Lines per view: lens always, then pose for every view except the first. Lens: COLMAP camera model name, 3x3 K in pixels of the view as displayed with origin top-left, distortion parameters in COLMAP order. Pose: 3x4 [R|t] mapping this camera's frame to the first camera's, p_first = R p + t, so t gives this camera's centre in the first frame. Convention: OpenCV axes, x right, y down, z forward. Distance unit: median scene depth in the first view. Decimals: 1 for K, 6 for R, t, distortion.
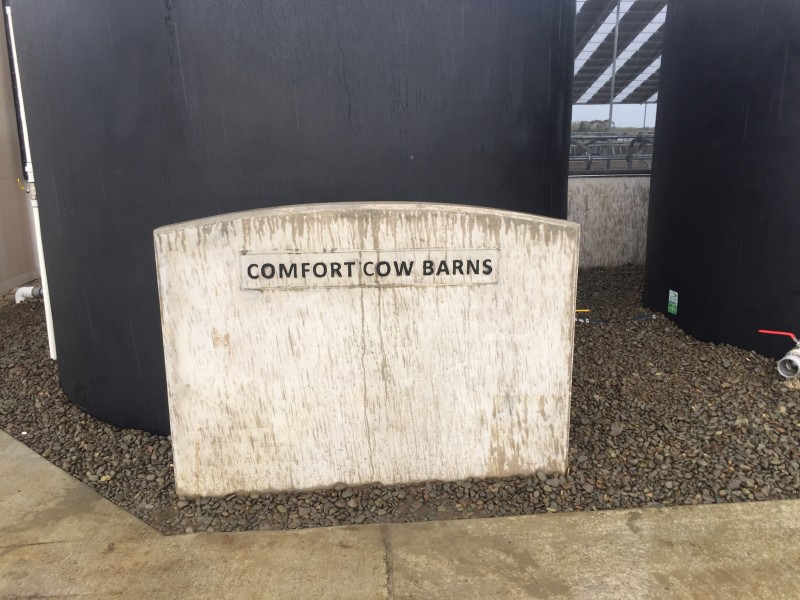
lens RADIAL K [[681.0, 0, 401.1], [0, 681.0, 302.3], [0, 0, 1]] dist [0.043873, -0.018181]
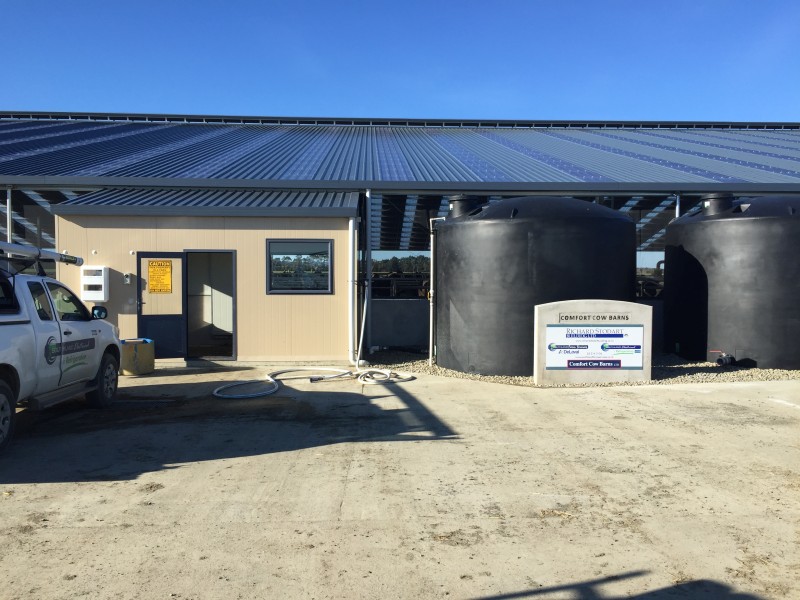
lens RADIAL K [[681.0, 0, 395.7], [0, 681.0, 302.9], [0, 0, 1]] dist [0.043873, -0.018181]
pose [[0.999901, 0.011842, 0.007558, -1.121650], [-0.010115, 0.980228, -0.197613, 0.596625], [-0.009749, 0.197517, 0.980251, -2.535725]]
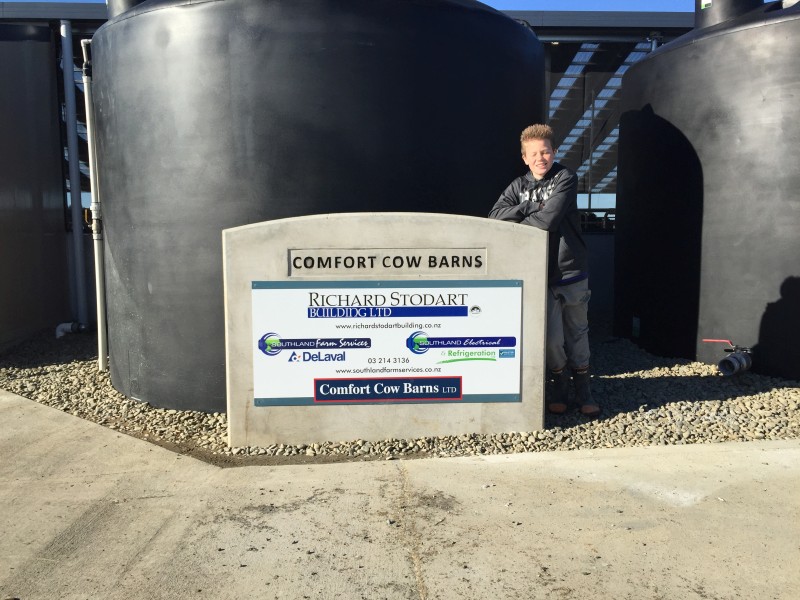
lens RADIAL K [[681.0, 0, 403.4], [0, 681.0, 299.7], [0, 0, 1]] dist [0.043873, -0.018181]
pose [[0.999794, 0.005403, 0.019570, -0.040737], [-0.002705, 0.990791, -0.135373, 0.196650], [-0.020121, 0.135292, 0.990601, -0.271363]]
